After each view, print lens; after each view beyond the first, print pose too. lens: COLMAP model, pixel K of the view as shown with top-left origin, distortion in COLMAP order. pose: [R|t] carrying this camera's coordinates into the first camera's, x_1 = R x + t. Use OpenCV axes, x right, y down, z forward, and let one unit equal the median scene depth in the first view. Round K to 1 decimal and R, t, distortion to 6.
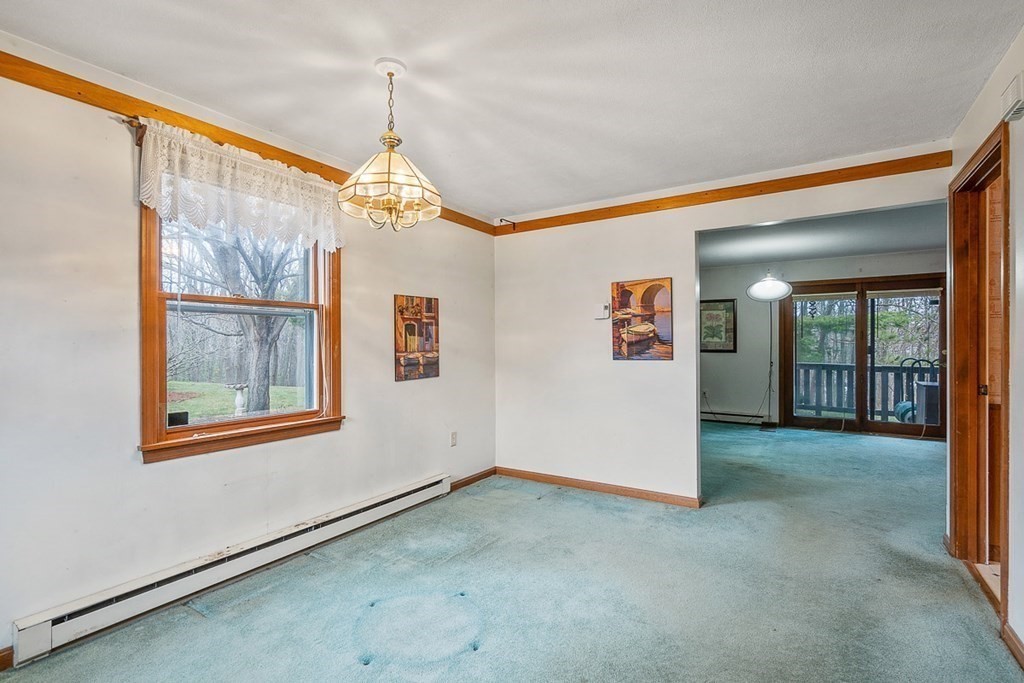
lens RADIAL K [[483.1, 0, 498.7], [0, 483.1, 344.4], [0, 0, 1]] dist [-0.005910, 0.000965]
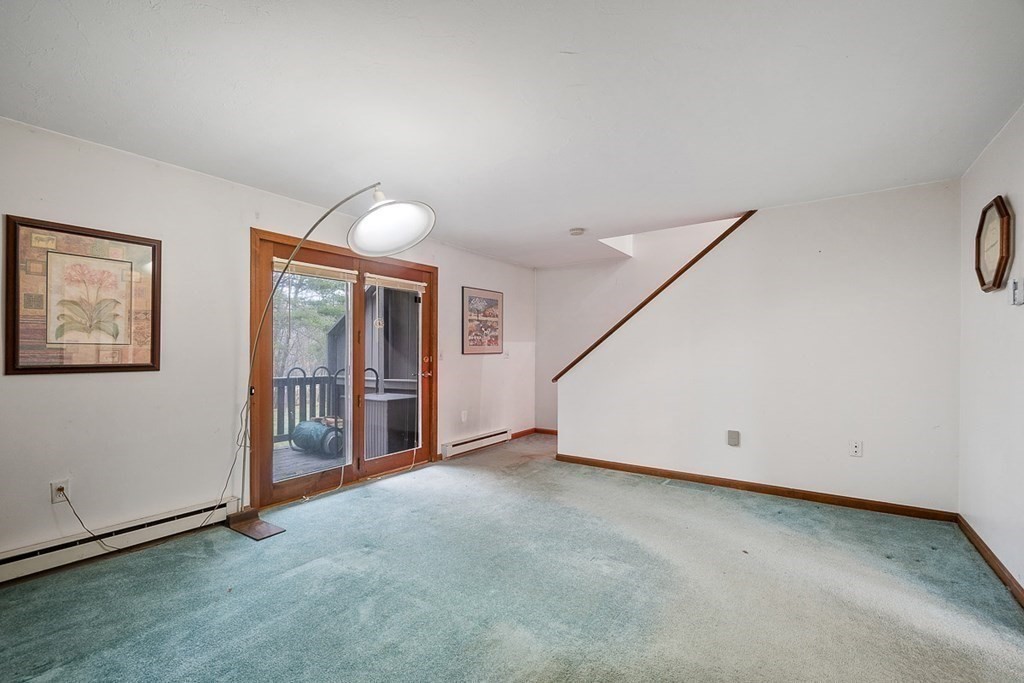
lens RADIAL K [[445.0, 0, 495.9], [0, 445.0, 354.5], [0, 0, 1]] dist [-0.010142, 0.001757]
pose [[0.045765, -0.007813, 0.998922, 0.245232], [0.002942, 0.999966, 0.007687, 0.002755], [-0.998948, 0.002587, 0.045787, 1.355293]]
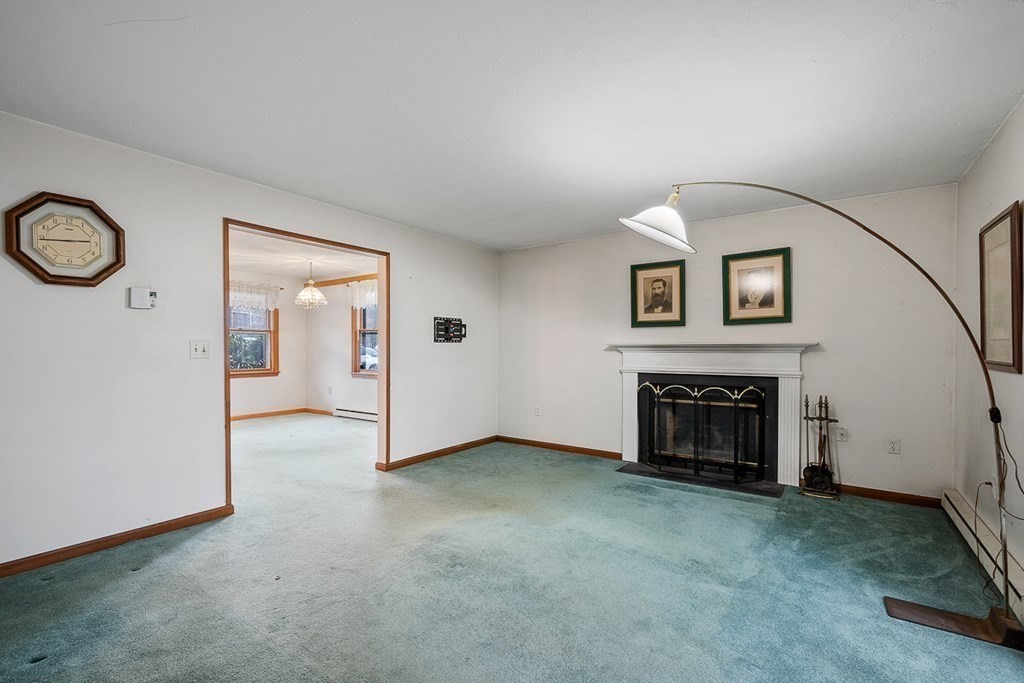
lens RADIAL K [[459.4, 0, 505.9], [0, 459.4, 352.7], [0, 0, 1]] dist [-0.001867, -0.000393]
pose [[-0.030938, 0.015034, -0.999408, 1.568208], [-0.004973, 0.999872, 0.015195, 0.002415], [0.999509, 0.005440, -0.030859, 1.327895]]
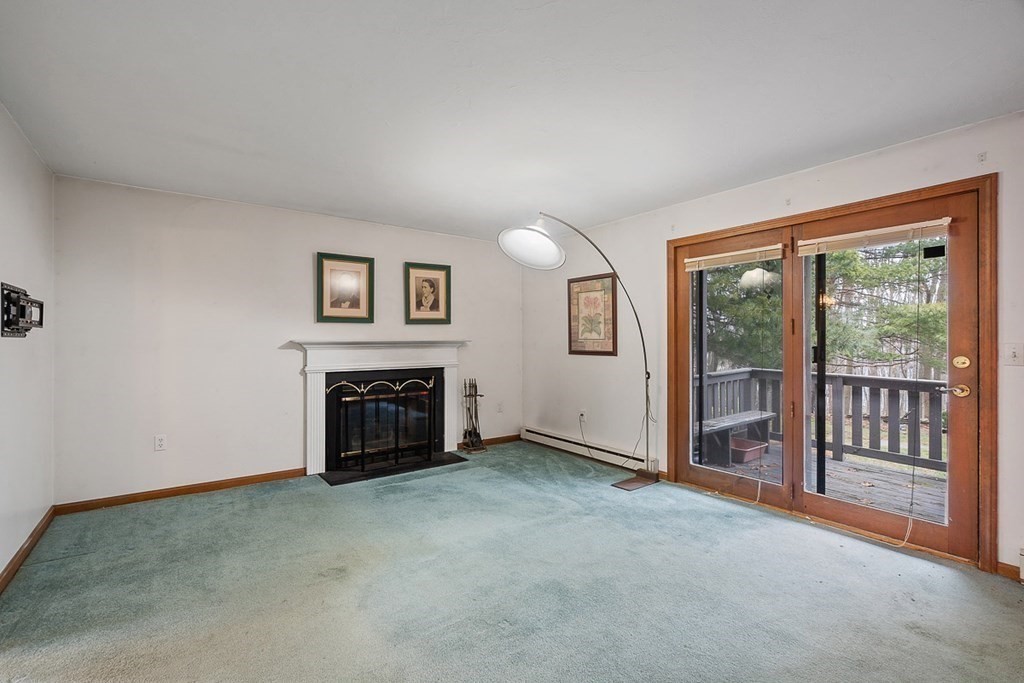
lens RADIAL K [[445.0, 0, 503.1], [0, 445.0, 339.6], [0, 0, 1]] dist [-0.010142, 0.001757]
pose [[0.938400, 0.000312, -0.345551, 1.088853], [-0.002491, 0.999980, -0.005861, -0.001279], [0.345542, 0.006360, 0.938382, 0.764885]]
